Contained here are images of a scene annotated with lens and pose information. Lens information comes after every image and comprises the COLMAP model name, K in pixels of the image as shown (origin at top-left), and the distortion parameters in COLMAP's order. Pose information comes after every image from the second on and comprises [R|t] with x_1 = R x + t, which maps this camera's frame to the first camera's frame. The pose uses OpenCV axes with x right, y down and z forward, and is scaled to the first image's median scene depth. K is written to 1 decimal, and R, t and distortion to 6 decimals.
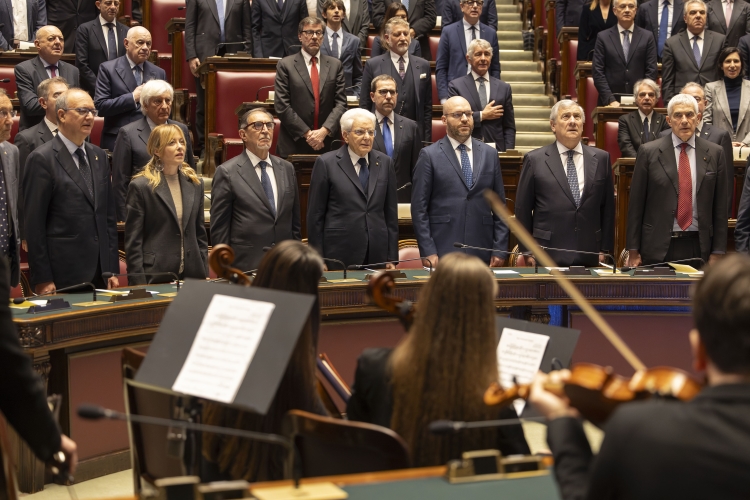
lens RADIAL K [[1523.5, 0, 375.0], [0, 1523.5, 250.0], [0, 0, 1]] dist [-0.039716, 0.386567]
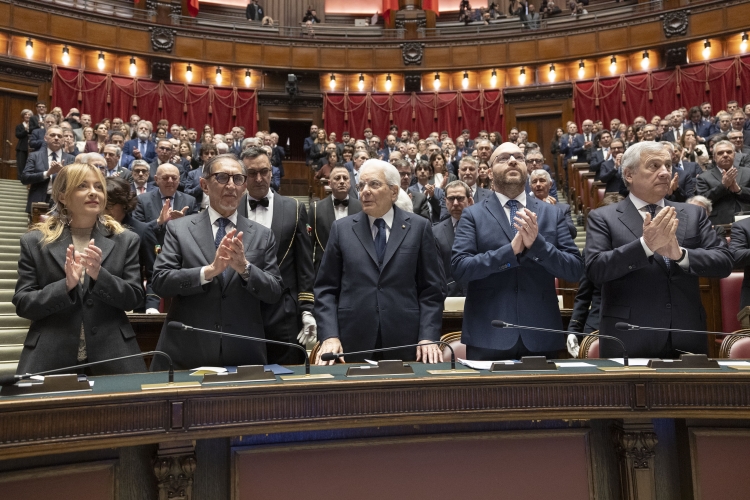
lens RADIAL K [[614.8, 0, 357.6], [0, 614.8, 248.7], [0, 0, 1]] dist [-0.008653, -0.001912]
pose [[0.969584, -0.047315, -0.240141, 0.057552], [0.001591, 0.982335, -0.187126, 0.014174], [0.244753, 0.181052, 0.952532, 0.677029]]
